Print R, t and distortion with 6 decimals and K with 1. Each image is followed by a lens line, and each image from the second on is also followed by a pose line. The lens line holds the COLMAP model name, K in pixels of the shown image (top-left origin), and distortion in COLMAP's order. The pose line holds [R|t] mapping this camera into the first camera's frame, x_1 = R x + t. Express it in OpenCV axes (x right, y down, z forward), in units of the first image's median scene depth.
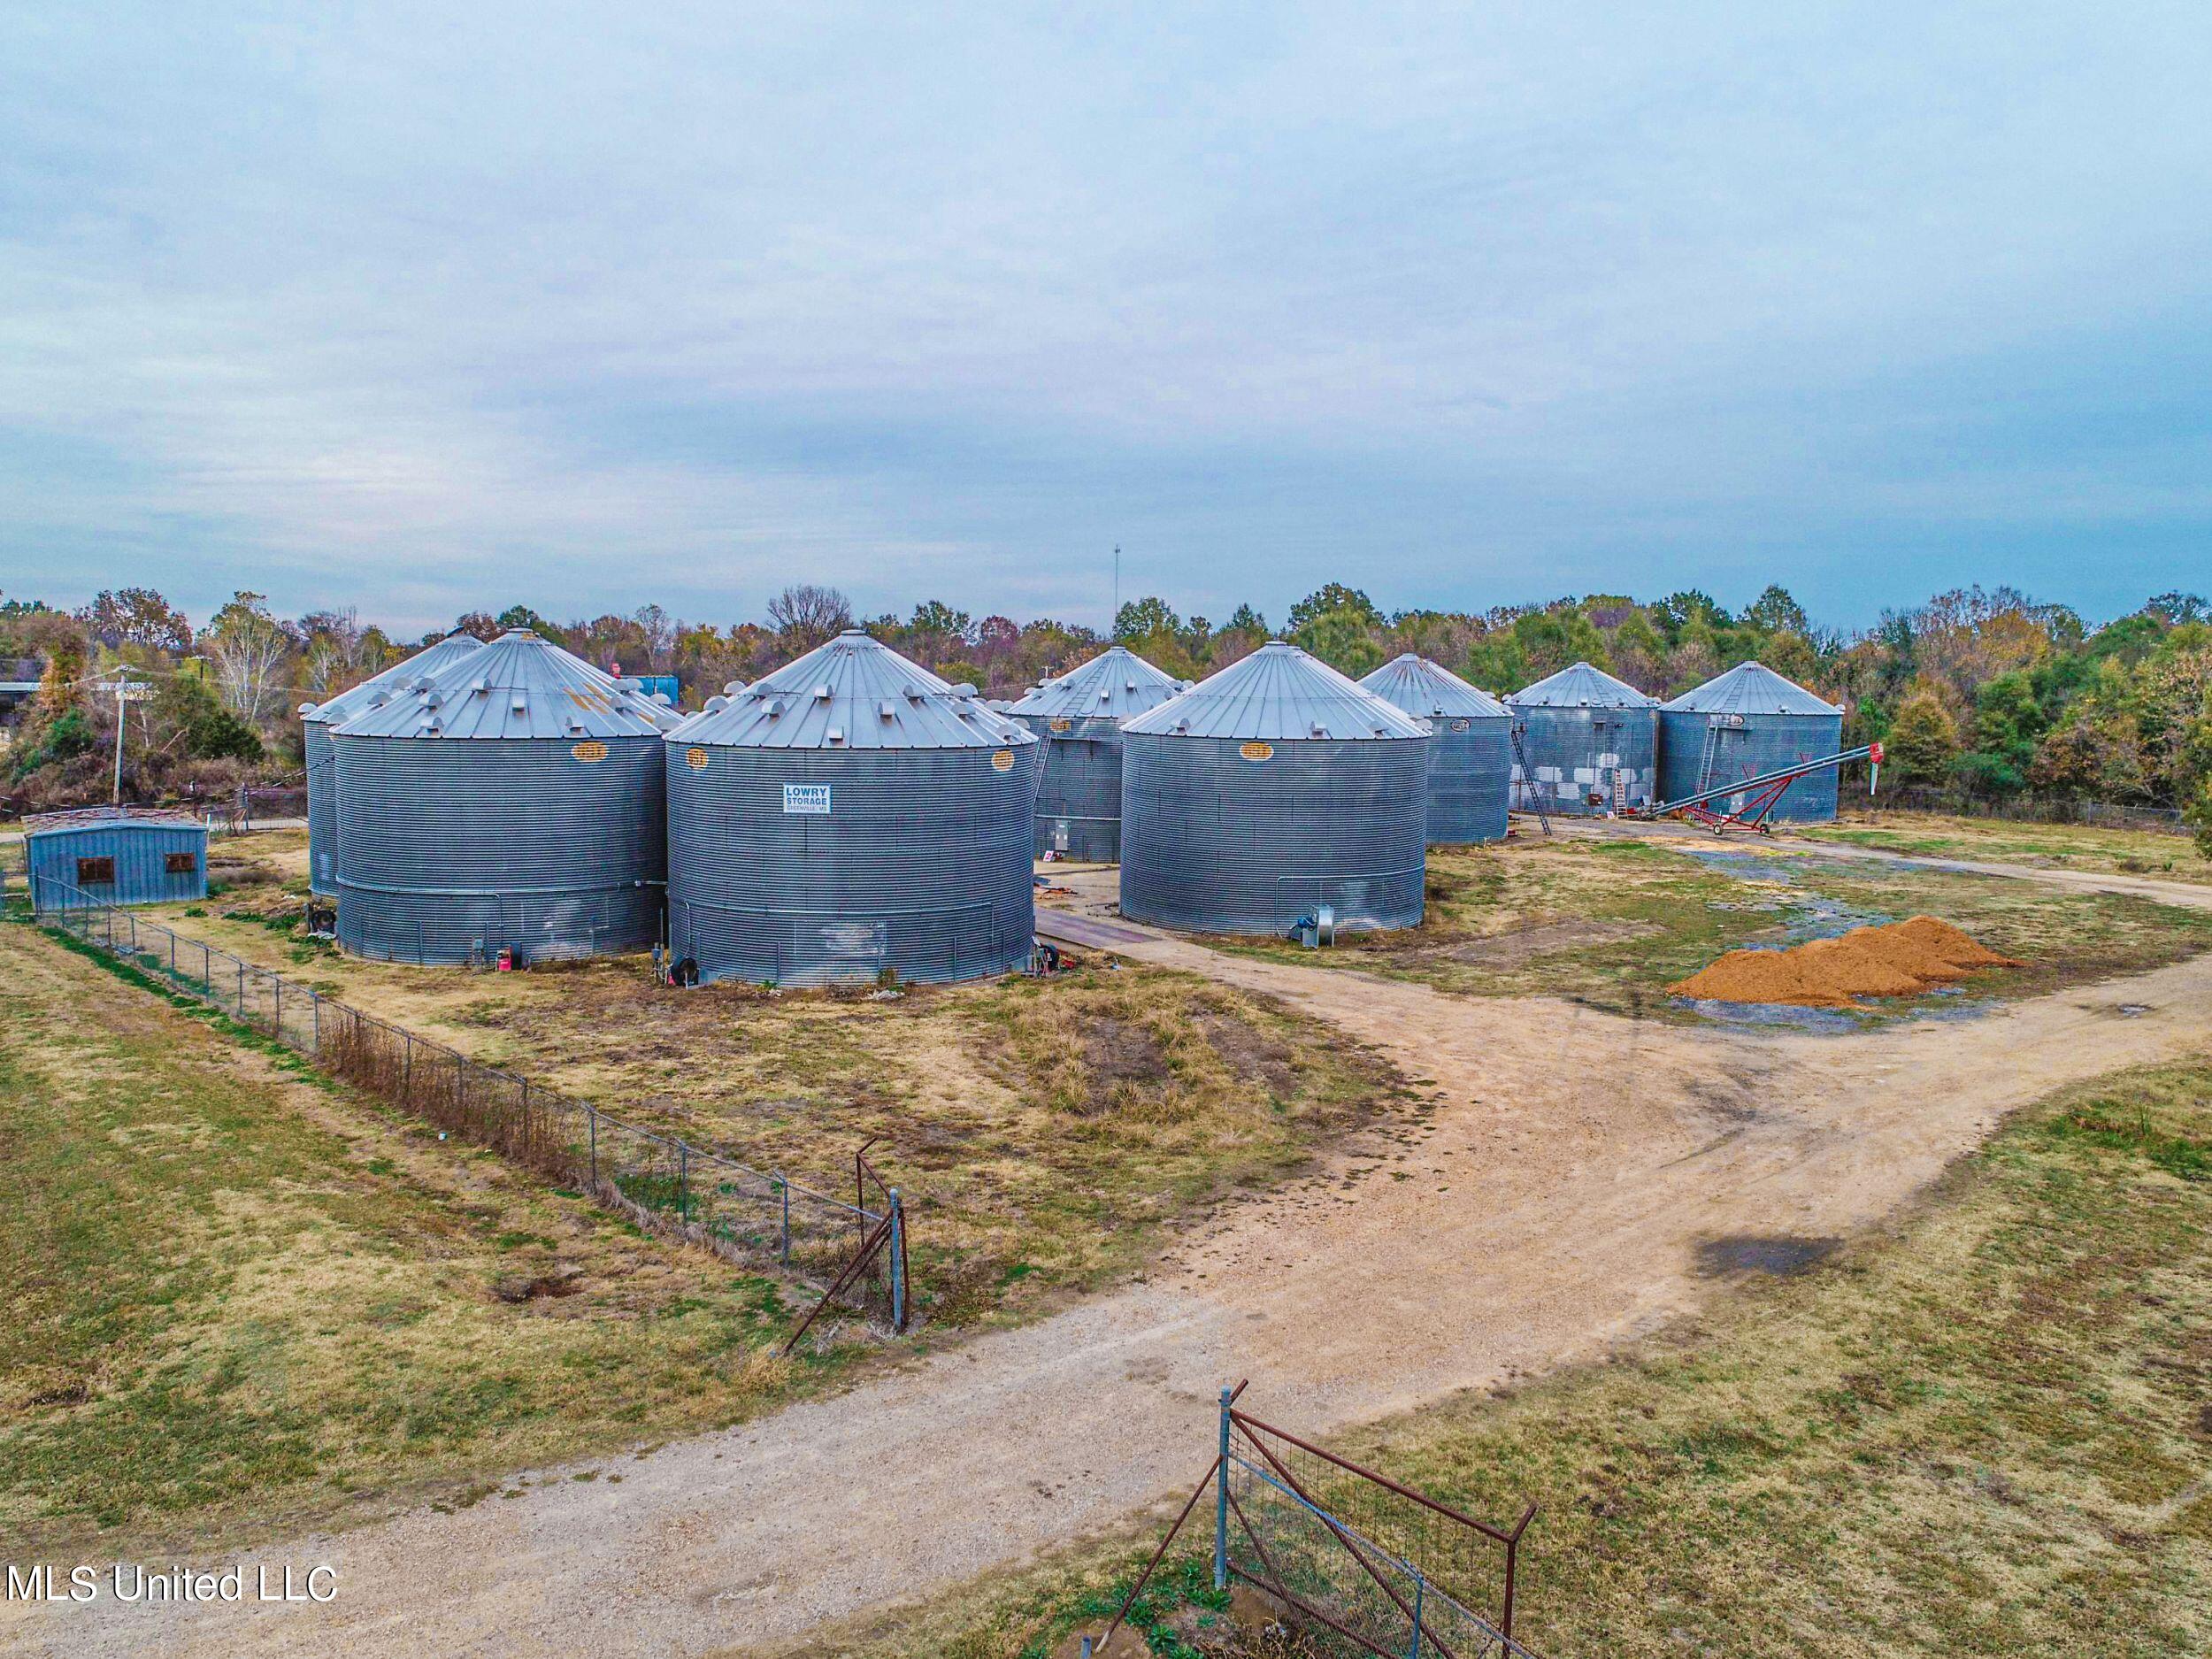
lens RADIAL K [[1657.8, 0, 1120.4], [0, 1657.8, 832.3], [0, 0, 1]] dist [-0.004945, -0.004025]
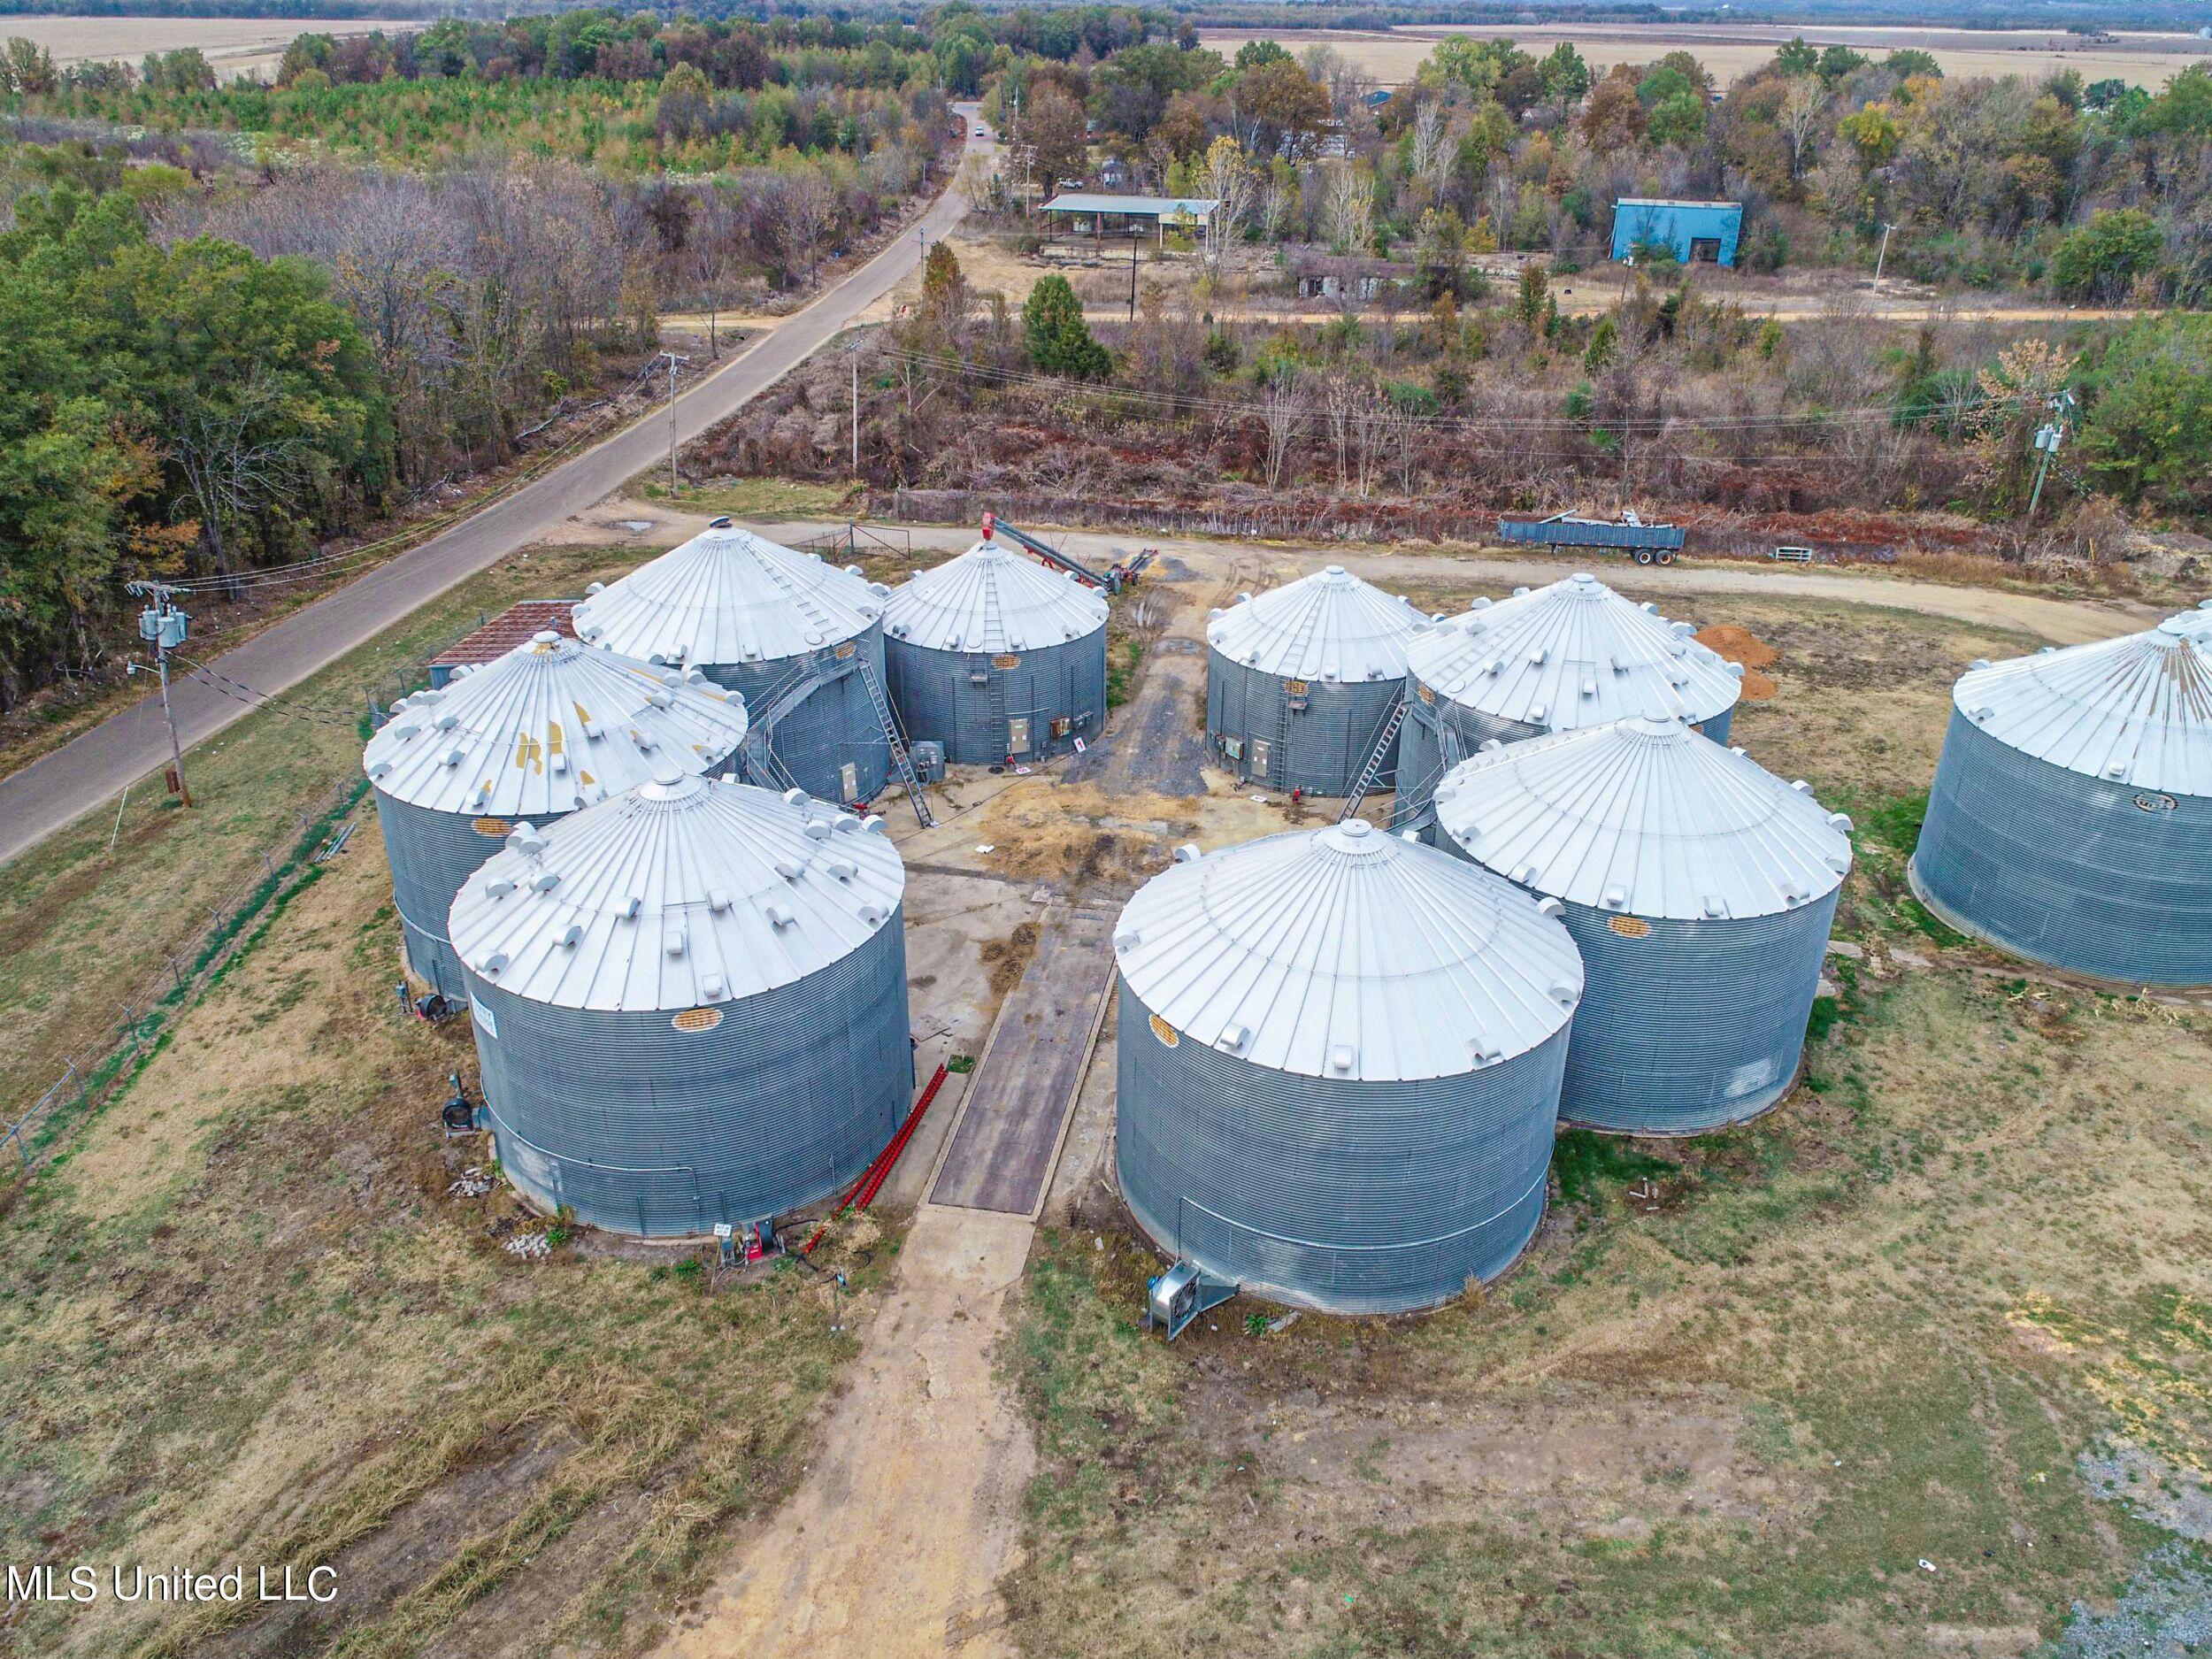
lens RADIAL K [[1657.8, 0, 1122.3], [0, 1657.8, 815.4], [0, 0, 1]] dist [-0.004945, -0.004025]
pose [[0.723663, 0.304159, -0.619515, 0.565900], [-0.071894, 0.925988, 0.370646, -0.465755], [0.686398, -0.223684, 0.691970, 0.641066]]
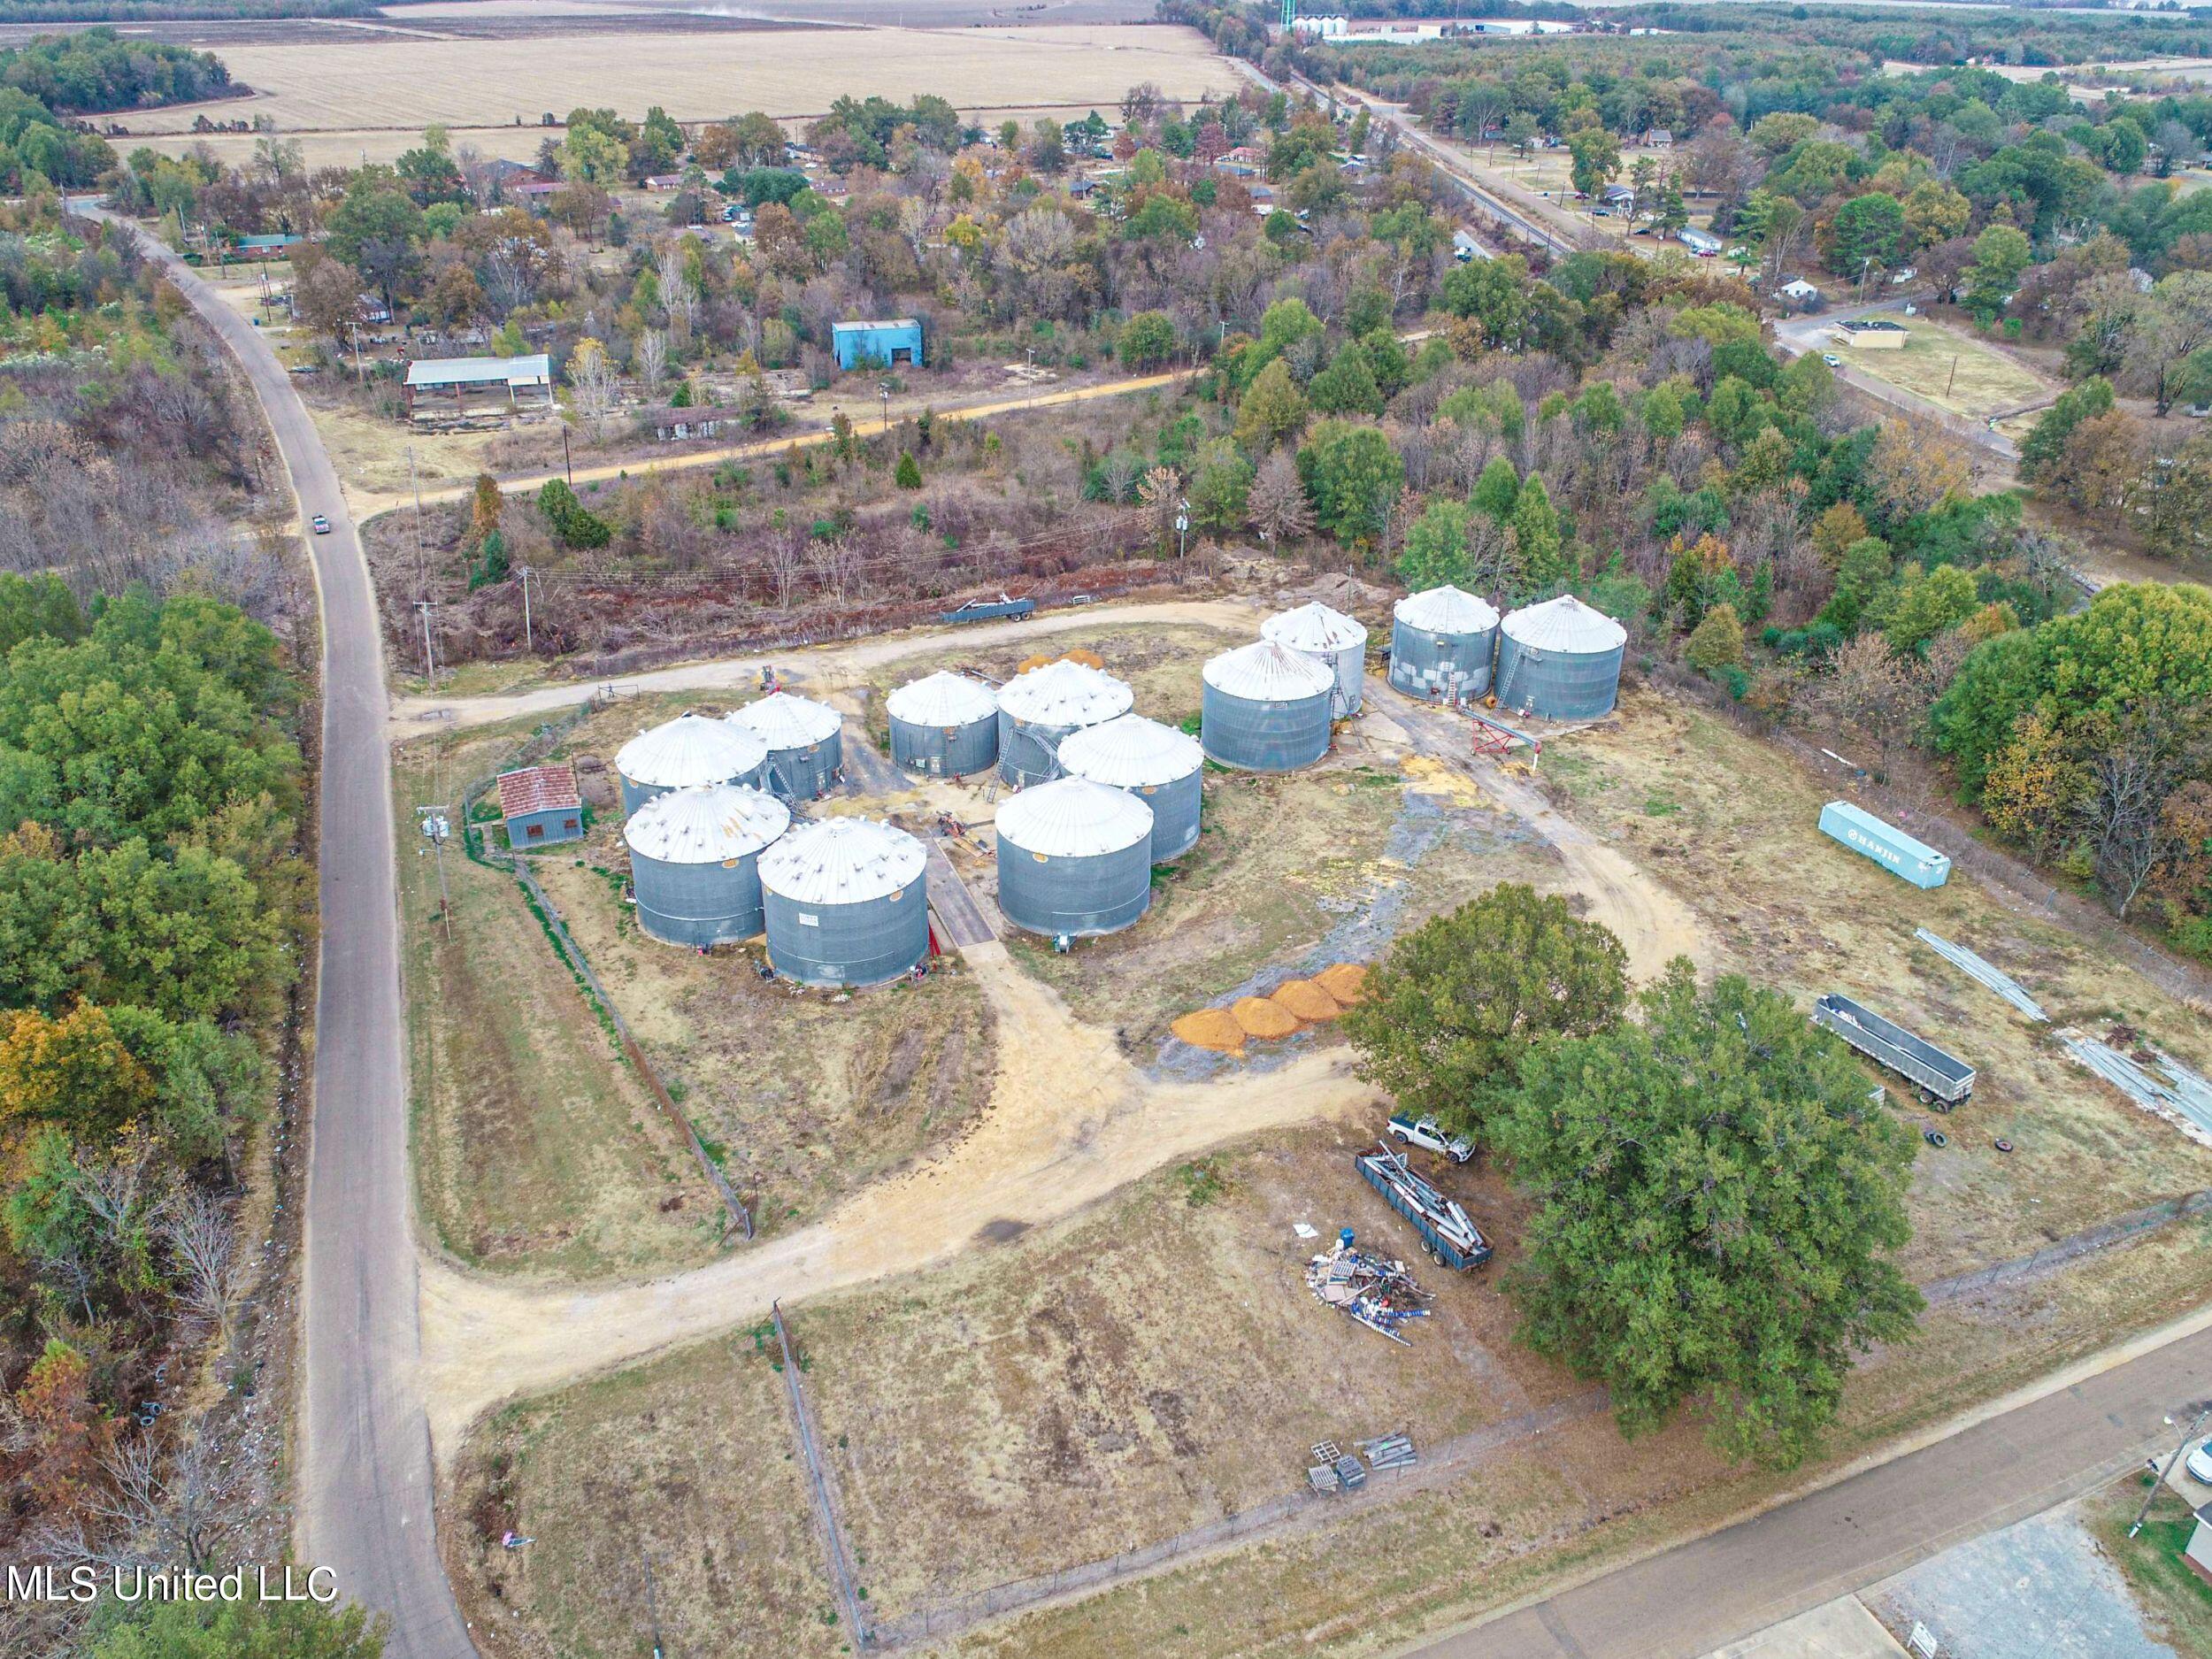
lens RADIAL K [[1657.8, 0, 1124.1], [0, 1657.8, 824.0], [0, 0, 1]] dist [-0.004945, -0.004025]
pose [[0.977673, 0.098618, -0.185551, 0.682933], [-0.021319, 0.925024, 0.379309, -1.059089], [0.209046, -0.366884, 0.906474, -1.019888]]
